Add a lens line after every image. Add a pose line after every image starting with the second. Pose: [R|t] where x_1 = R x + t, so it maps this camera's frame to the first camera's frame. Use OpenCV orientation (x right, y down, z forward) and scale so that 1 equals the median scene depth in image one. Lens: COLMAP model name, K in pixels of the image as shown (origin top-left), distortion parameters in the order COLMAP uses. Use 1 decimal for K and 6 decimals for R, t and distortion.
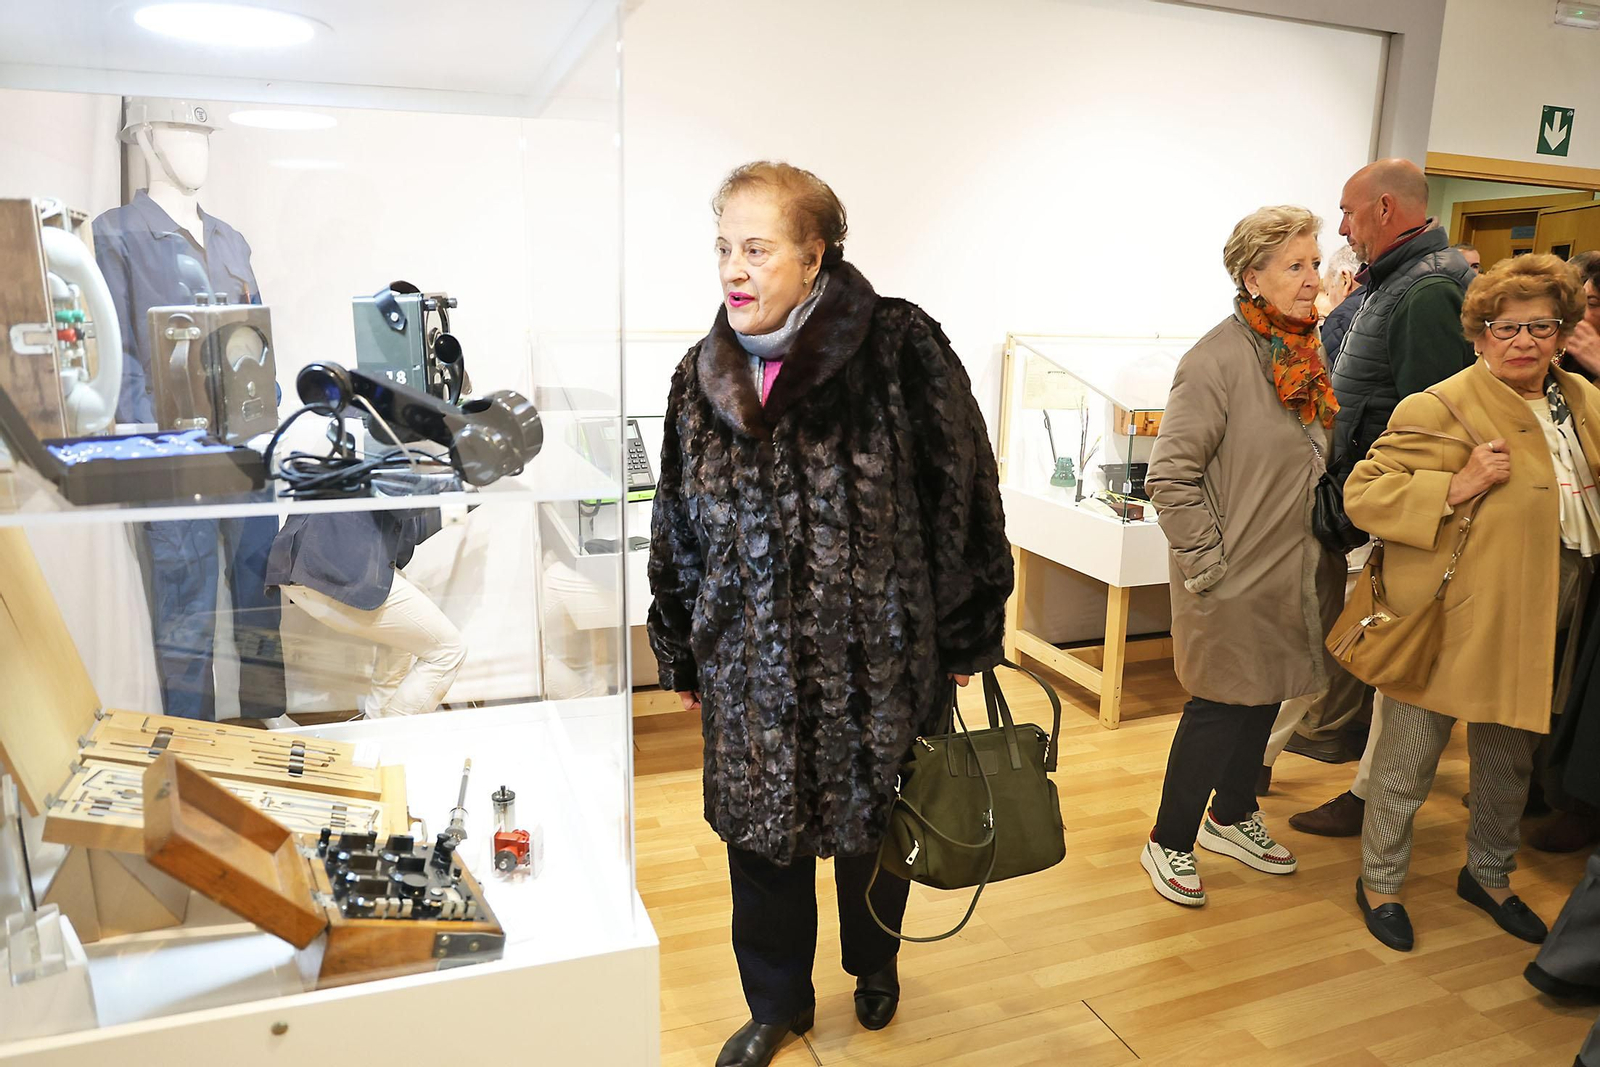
lens RADIAL K [[1116.4, 0, 801.5], [0, 1116.4, 532.4], [0, 0, 1]] dist [-0.078515, 0.057764]
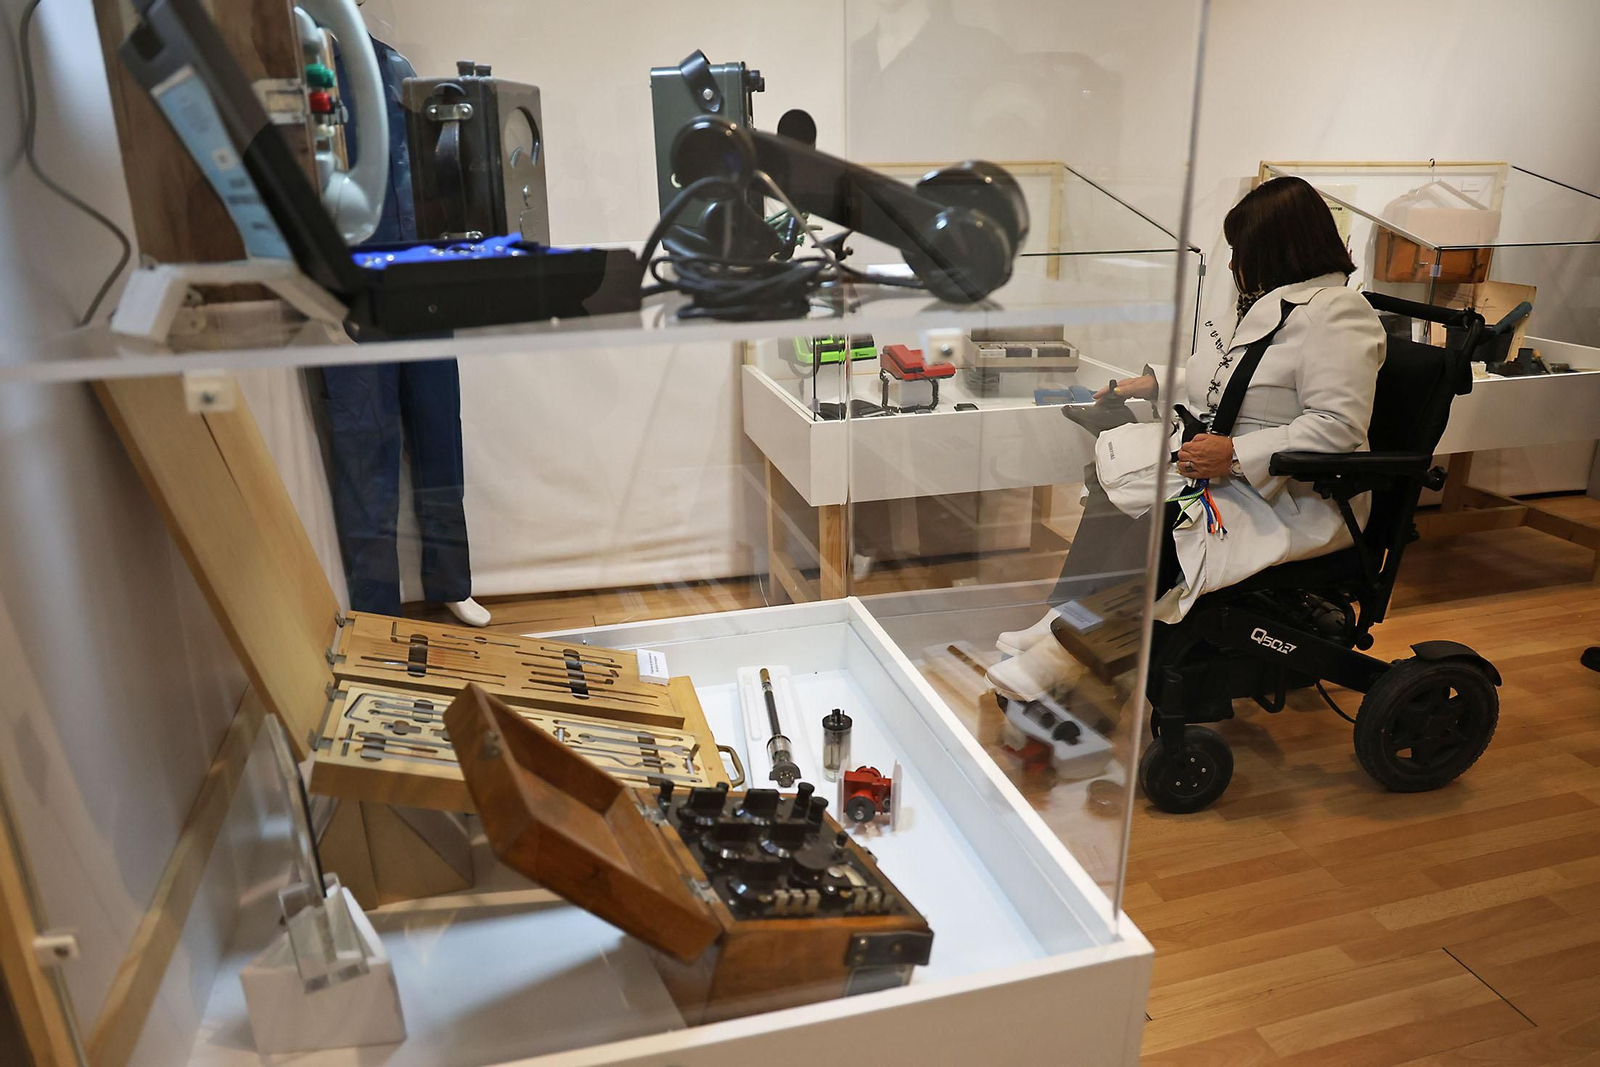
lens RADIAL K [[1116.4, 0, 795.9], [0, 1116.4, 527.4], [0, 0, 1]] dist [-0.078515, 0.057764]
pose [[0.995440, 0.002417, -0.095362, -0.268189], [0.008256, 0.993744, 0.111375, 0.013113], [0.095034, -0.111655, 0.989192, 0.270639]]
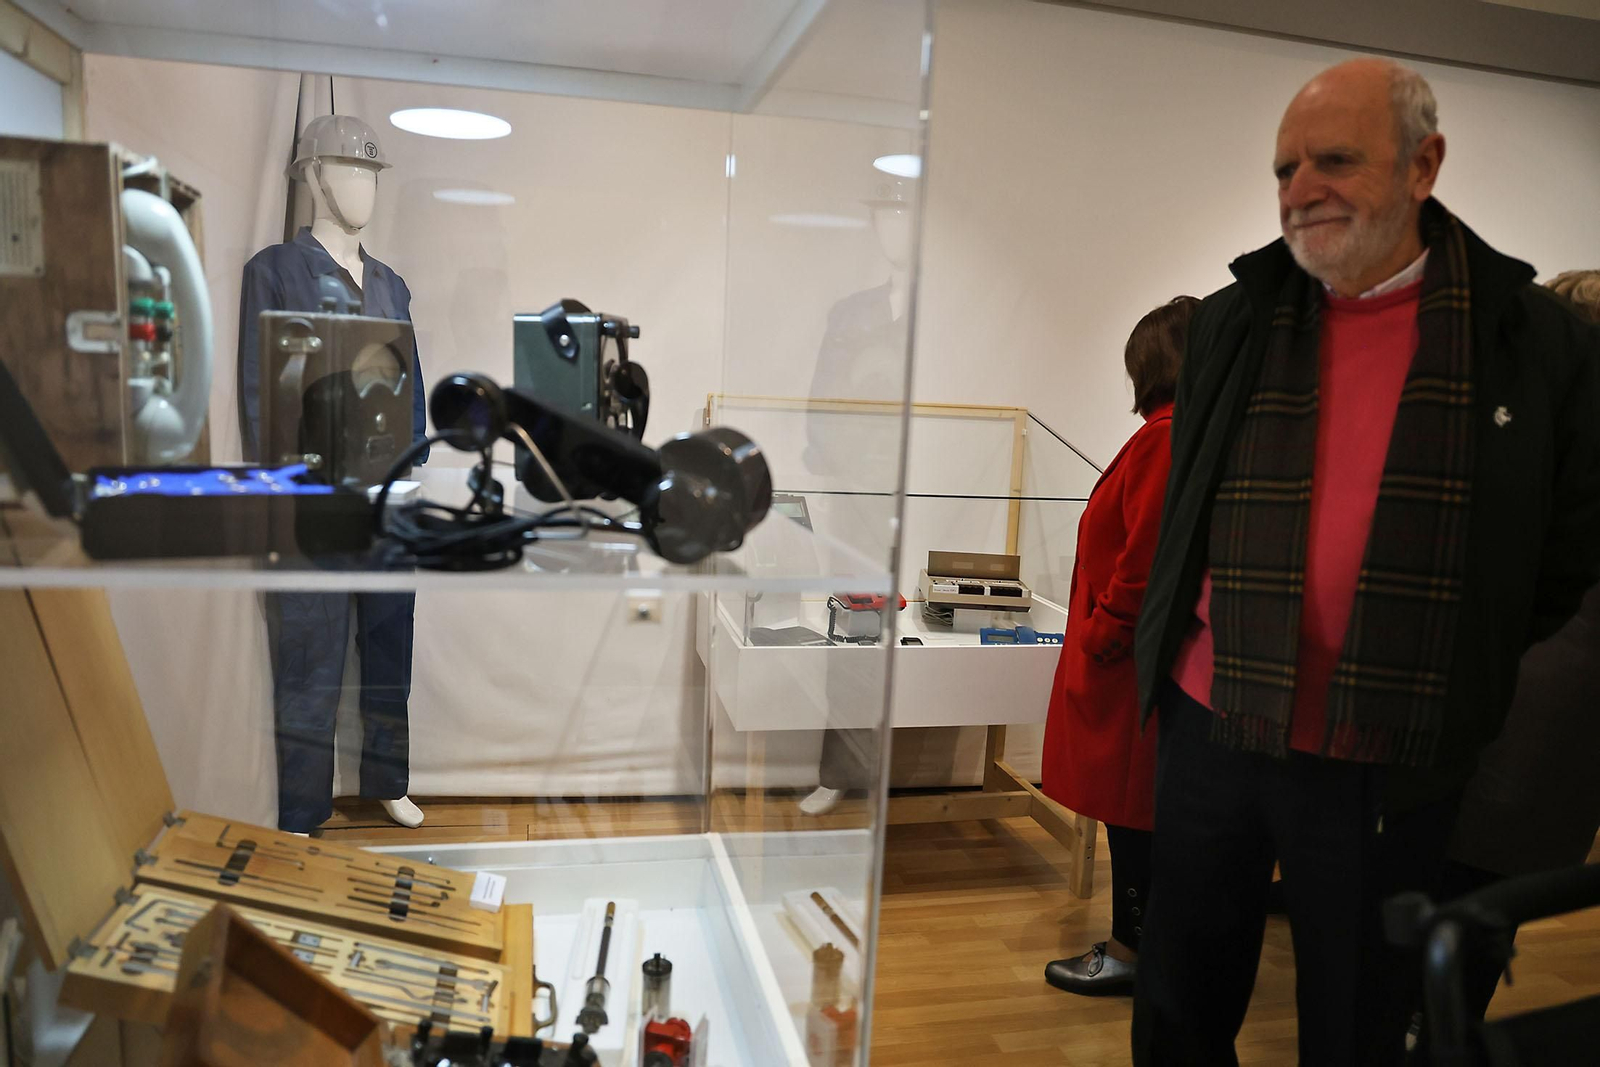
lens RADIAL K [[1116.4, 0, 802.2], [0, 1116.4, 538.8], [0, 0, 1]] dist [-0.078515, 0.057764]
pose [[0.991680, 0.050813, -0.118272, -0.113785], [-0.059128, 0.995939, -0.067886, -0.013108], [0.114343, 0.074315, 0.990658, 0.280891]]
